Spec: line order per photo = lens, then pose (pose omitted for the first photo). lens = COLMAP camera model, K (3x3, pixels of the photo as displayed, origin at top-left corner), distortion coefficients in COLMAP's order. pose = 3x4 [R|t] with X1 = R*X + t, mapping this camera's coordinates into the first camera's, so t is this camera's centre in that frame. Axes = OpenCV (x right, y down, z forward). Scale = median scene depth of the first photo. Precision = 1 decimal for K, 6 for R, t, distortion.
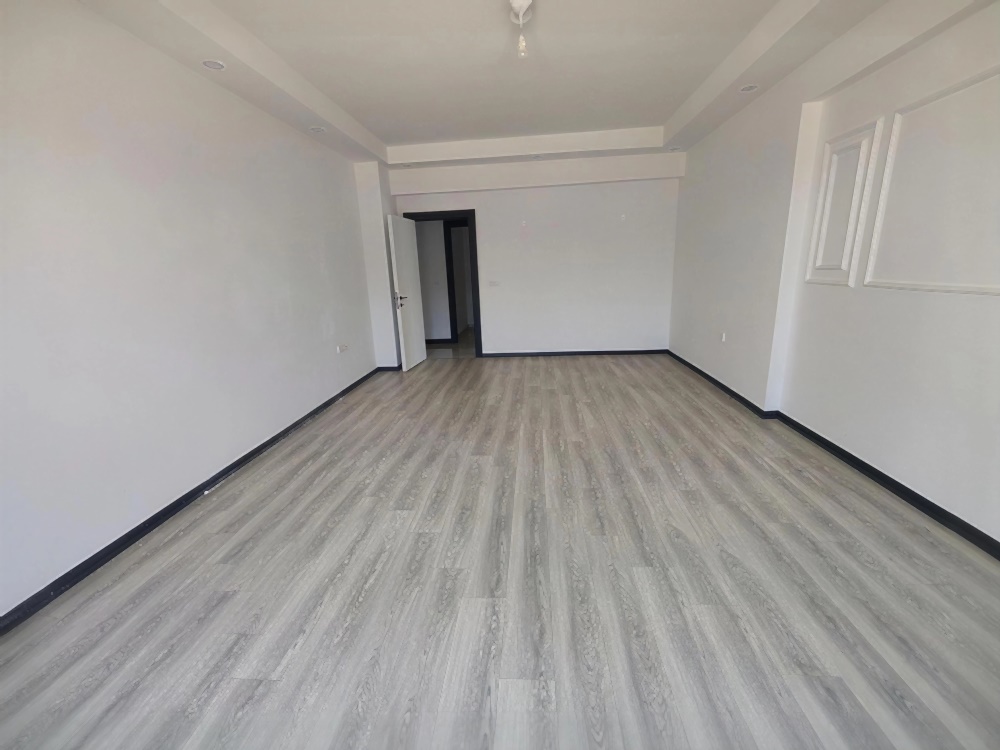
lens RADIAL K [[458.2, 0, 498.7], [0, 458.2, 401.4], [0, 0, 1]] dist [-0.000767, -0.000059]
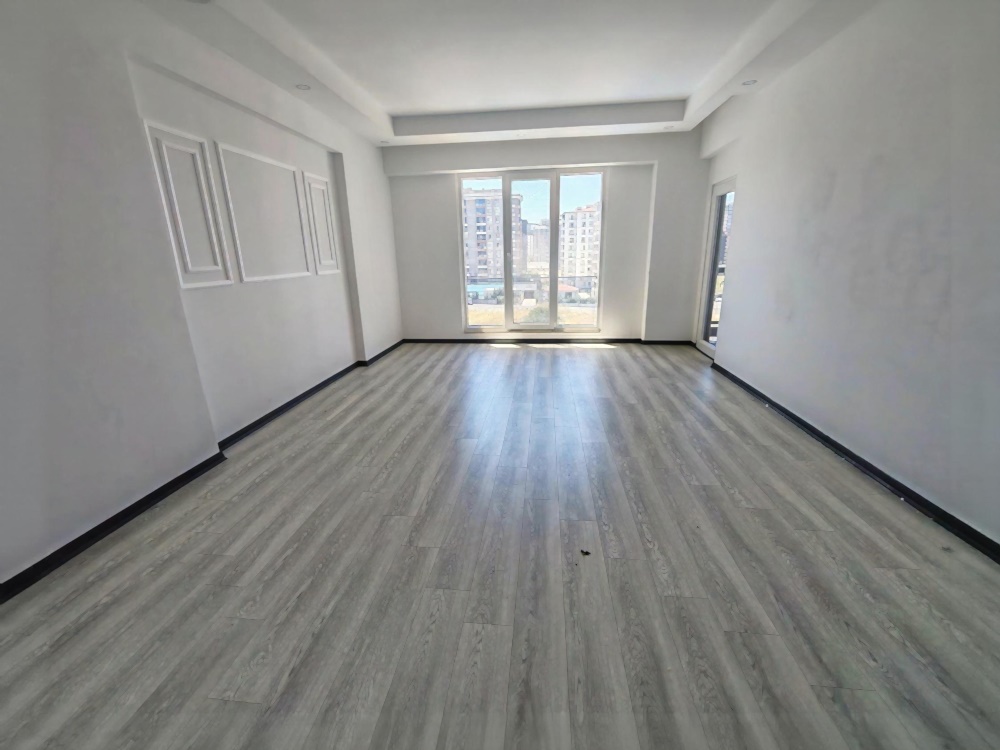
lens RADIAL K [[412.5, 0, 496.1], [0, 412.5, 368.5], [0, 0, 1]] dist [0.001653, 0.000054]
pose [[-0.997496, 0.050828, 0.049177, 0.058255], [0.069228, 0.843977, 0.531892, -0.443026], [-0.014469, 0.533965, -0.845383, 1.501017]]
